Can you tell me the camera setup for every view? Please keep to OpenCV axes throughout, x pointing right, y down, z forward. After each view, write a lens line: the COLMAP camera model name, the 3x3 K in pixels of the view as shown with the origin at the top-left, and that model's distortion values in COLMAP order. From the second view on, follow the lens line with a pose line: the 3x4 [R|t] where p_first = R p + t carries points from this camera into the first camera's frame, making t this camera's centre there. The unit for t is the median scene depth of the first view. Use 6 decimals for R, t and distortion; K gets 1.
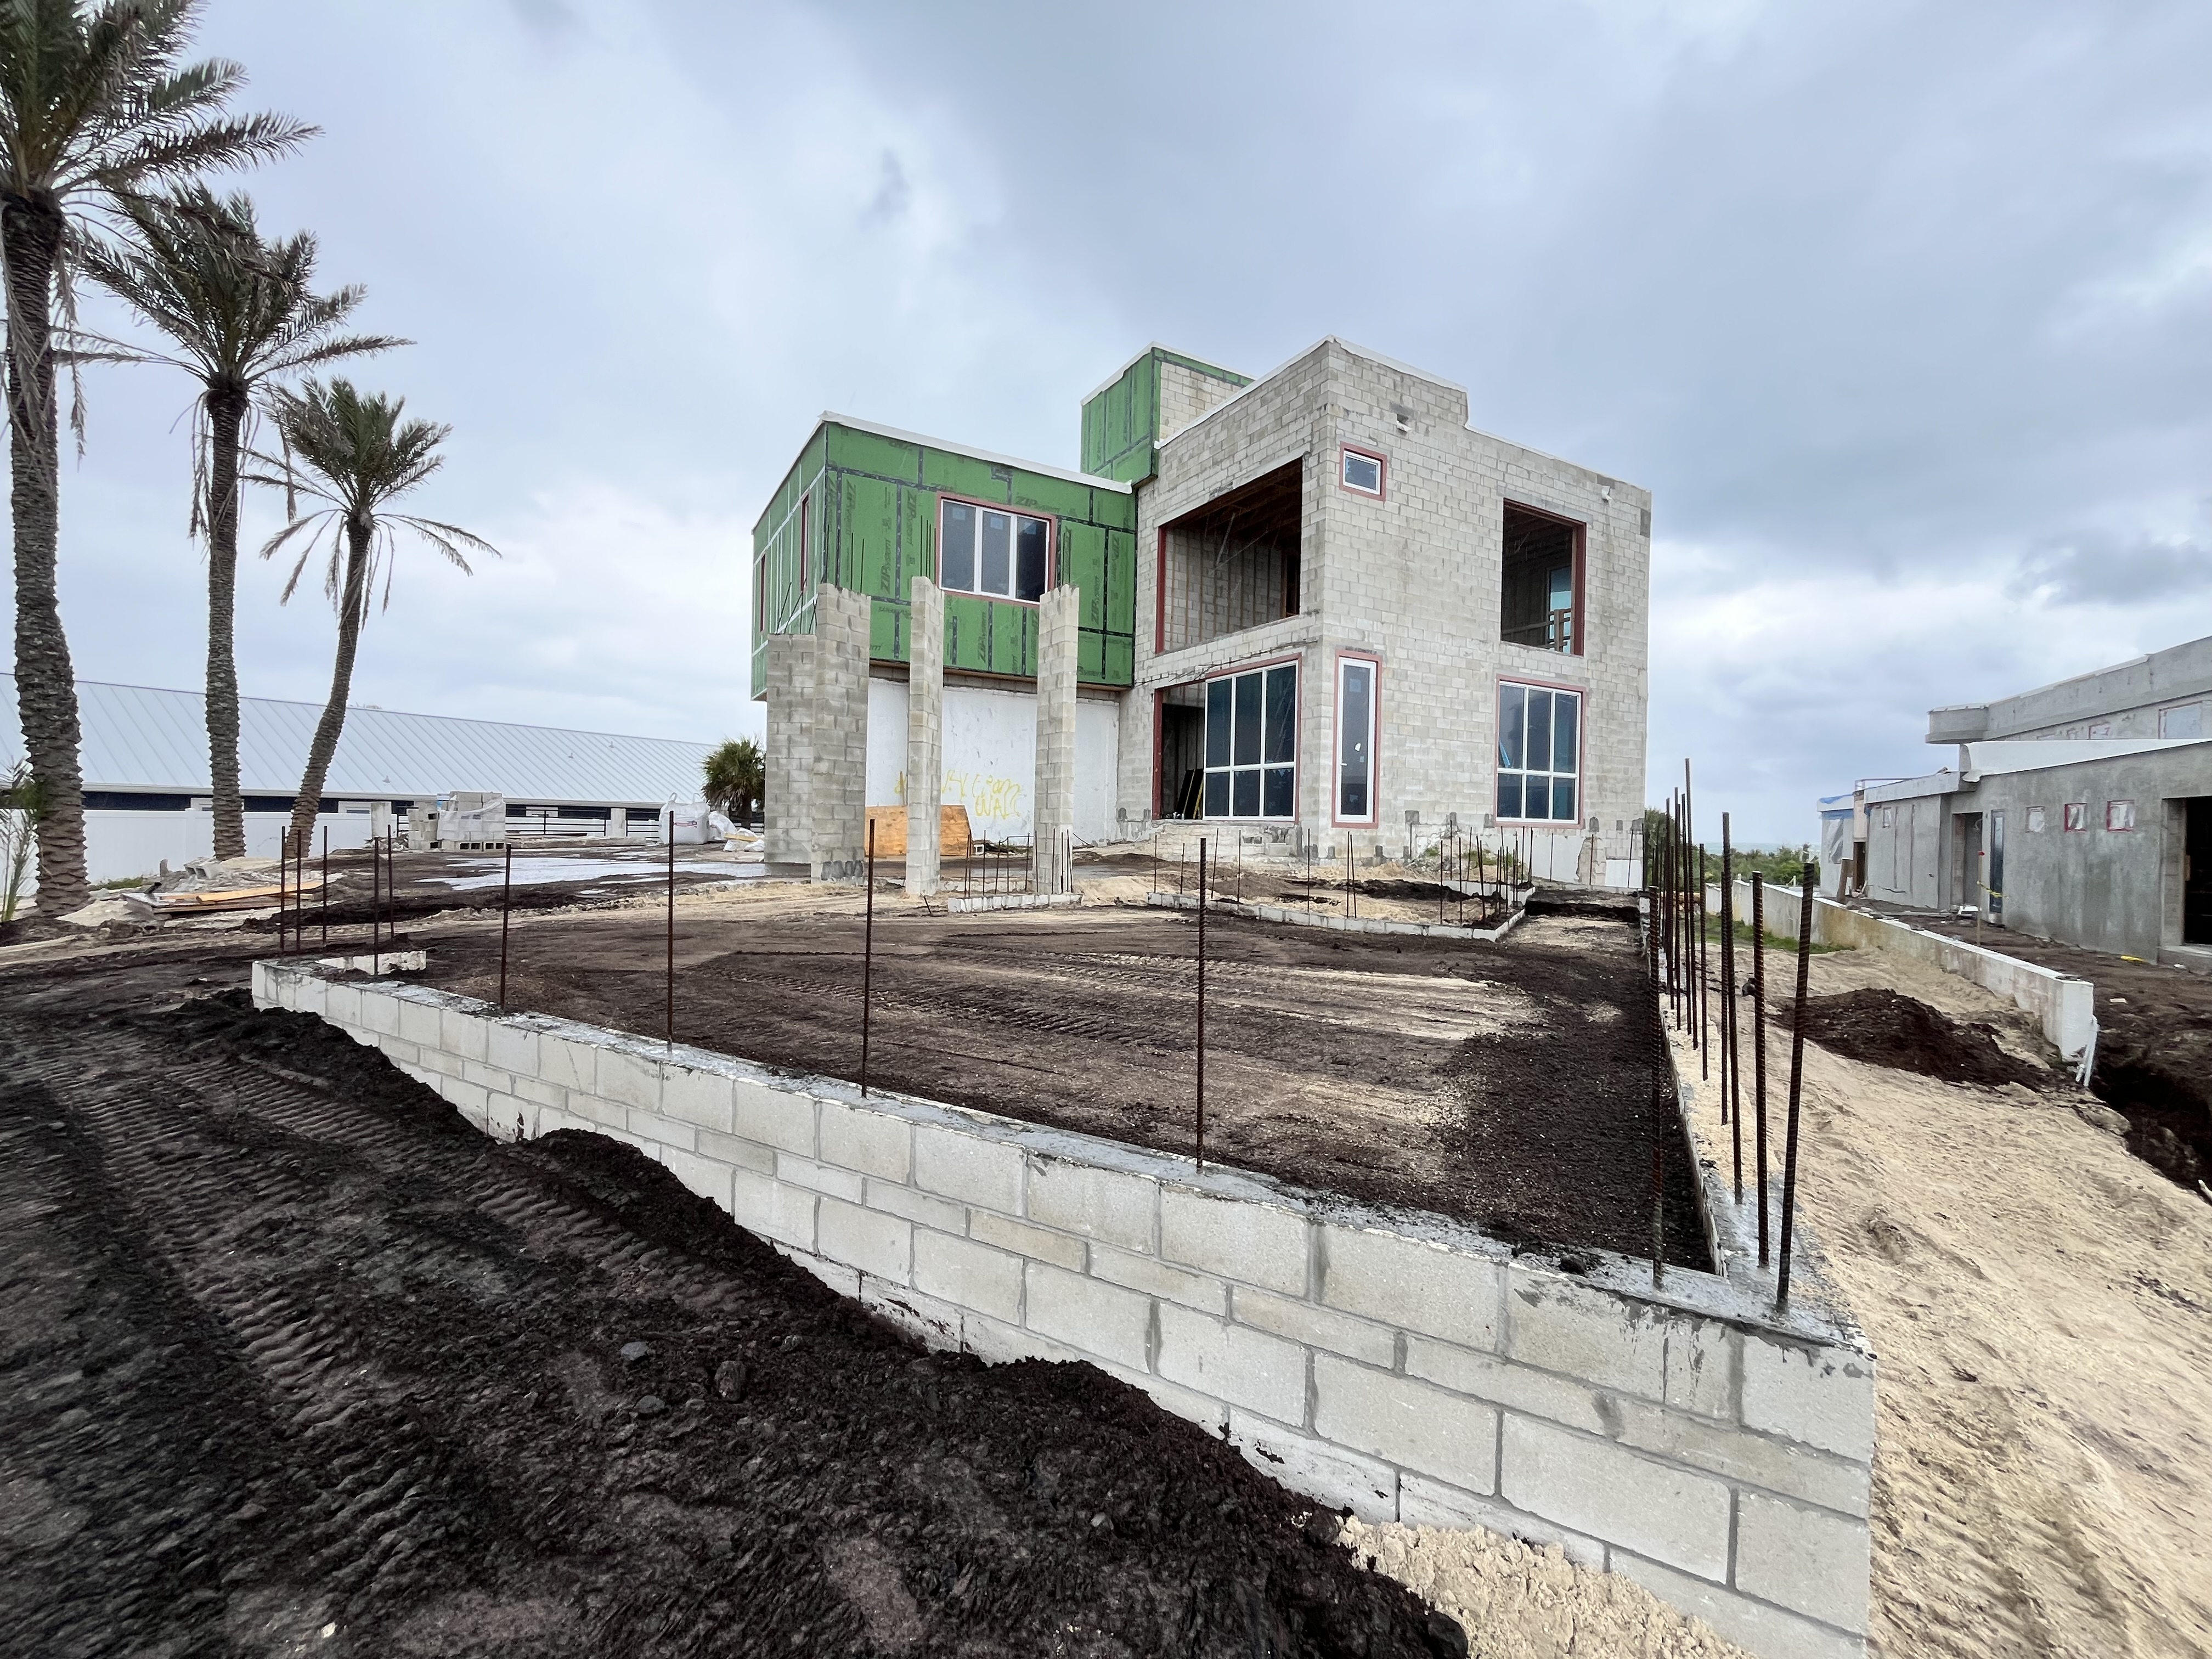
lens RADIAL K [[878.5, 0, 1097.0], [0, 878.5, 837.3], [0, 0, 1]] dist [0.001452, 0.001142]
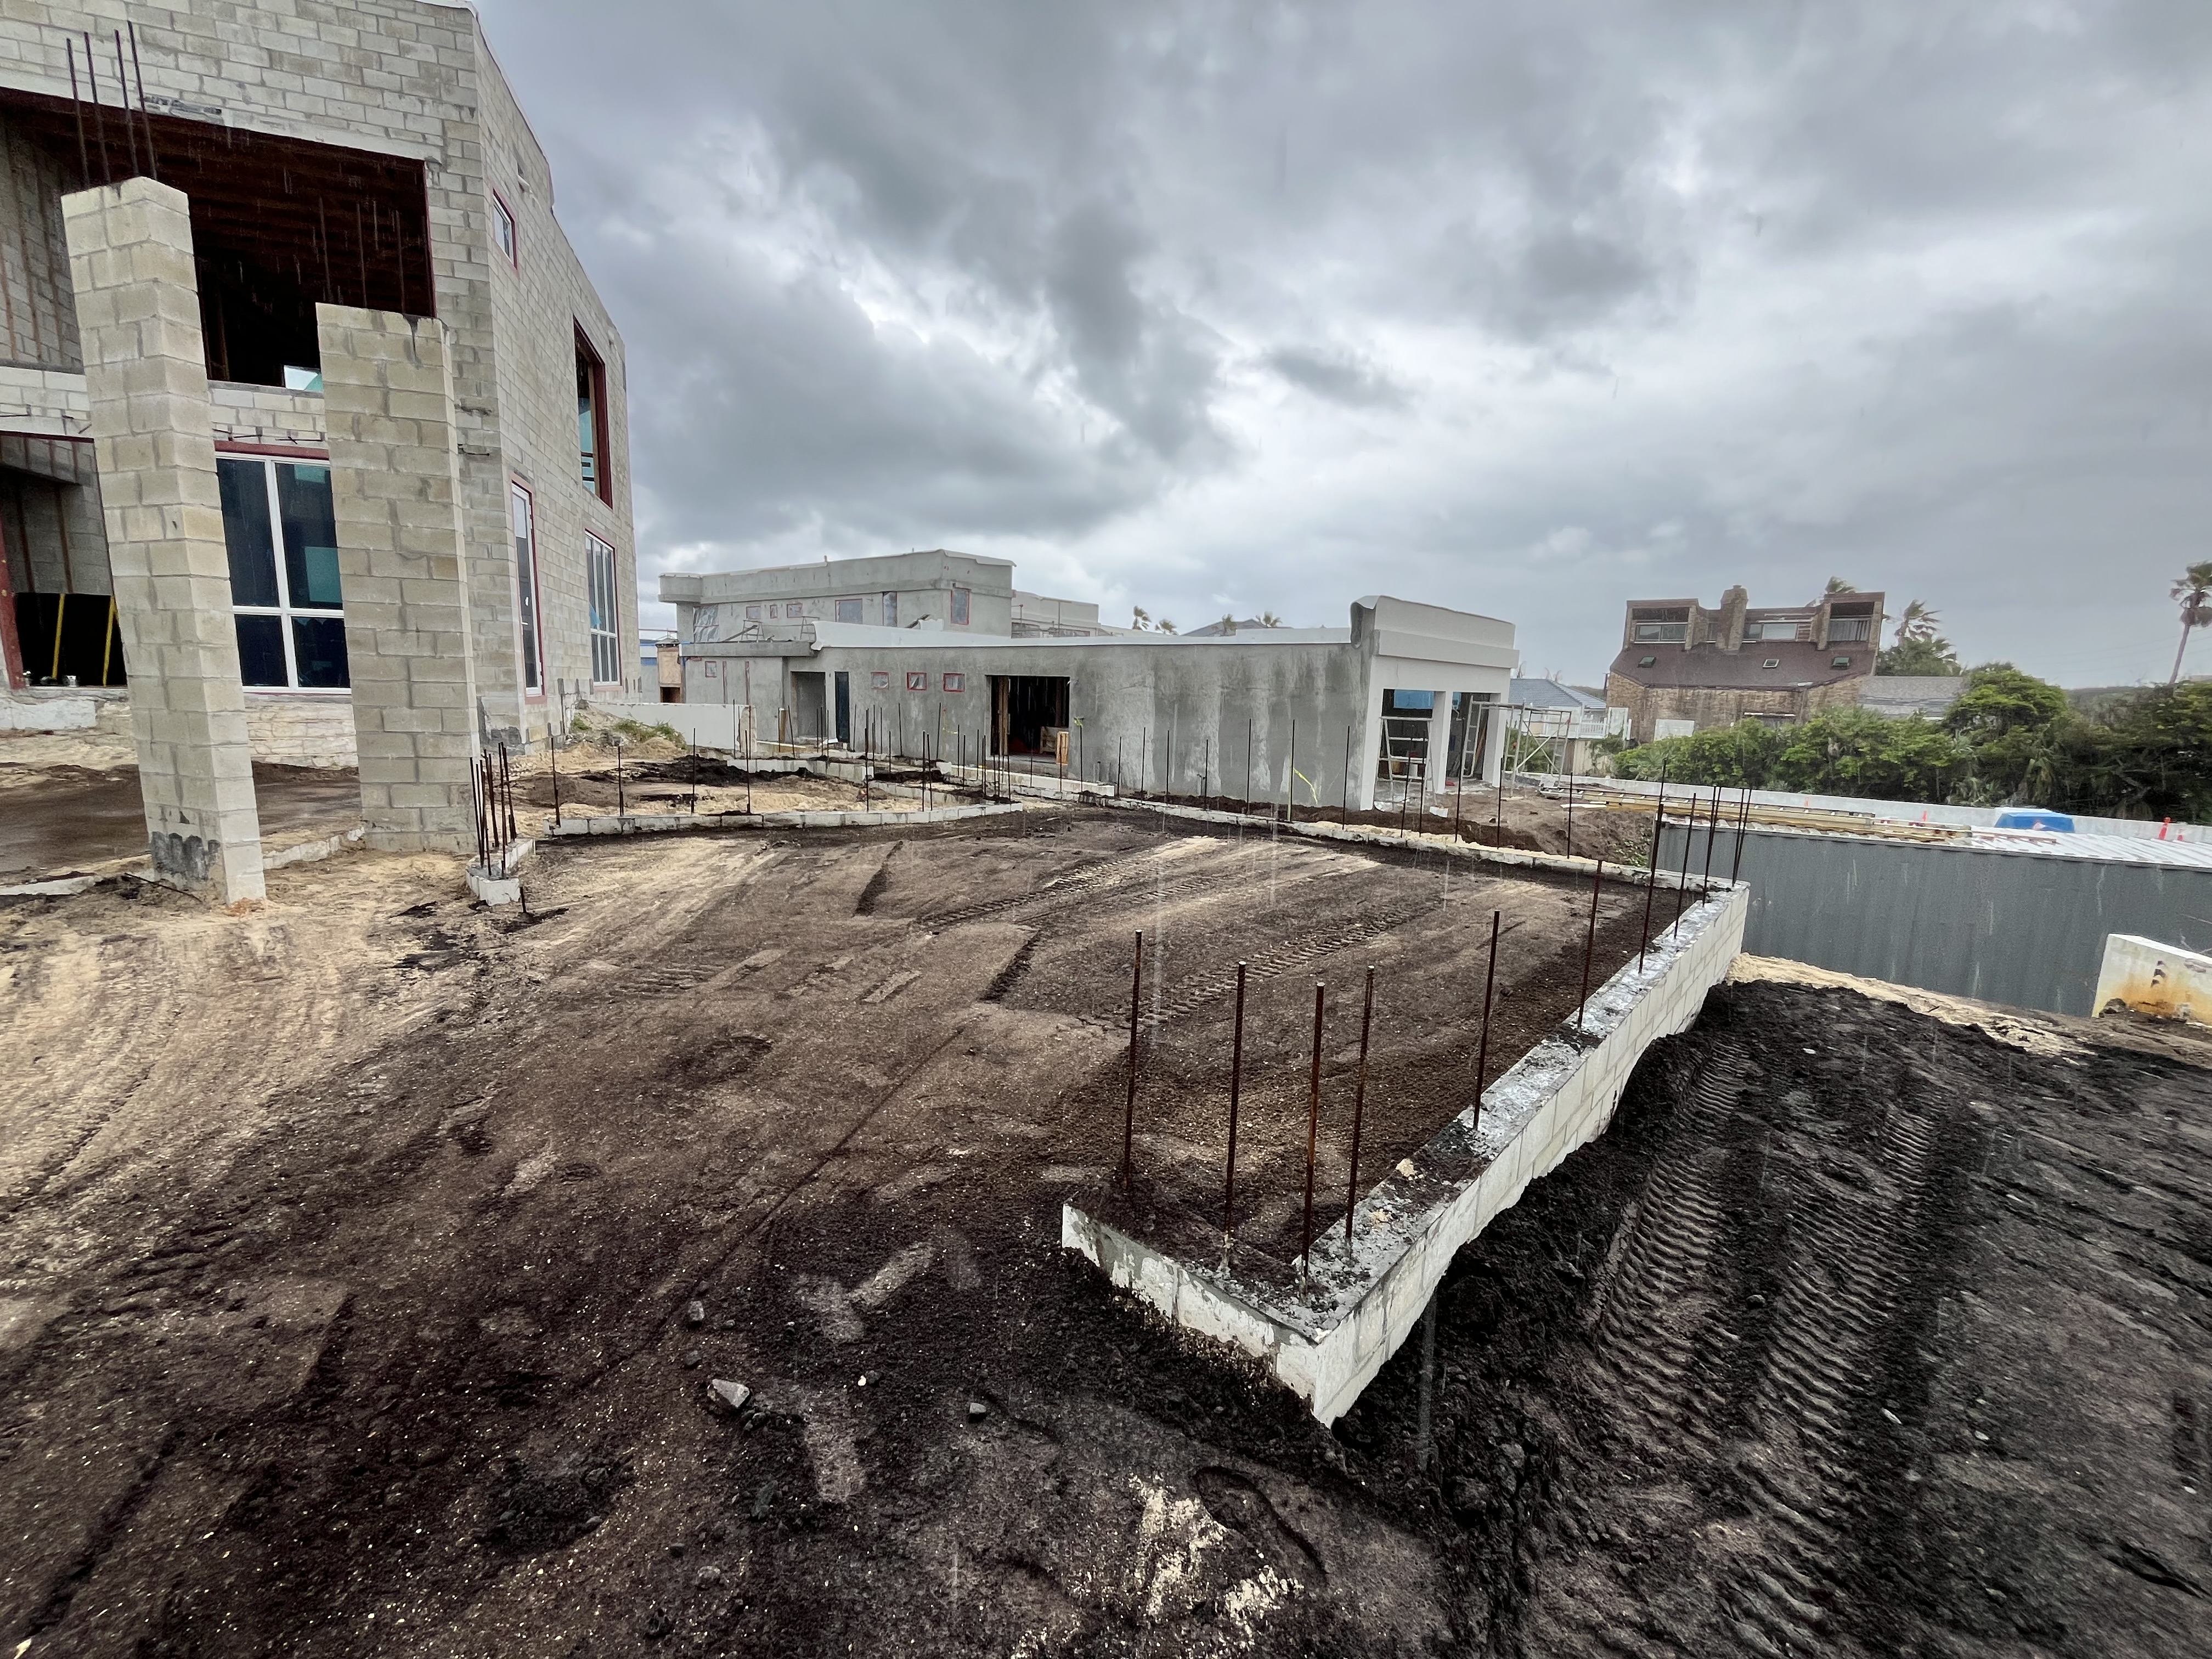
lens RADIAL K [[878.5, 0, 1097.0], [0, 878.5, 837.3], [0, 0, 1]] dist [0.001452, 0.001142]
pose [[0.225194, -0.185764, 0.956441, -0.391360], [0.000373, 0.981672, 0.190577, -0.046081], [-0.974314, -0.042560, 0.221136, 0.304564]]
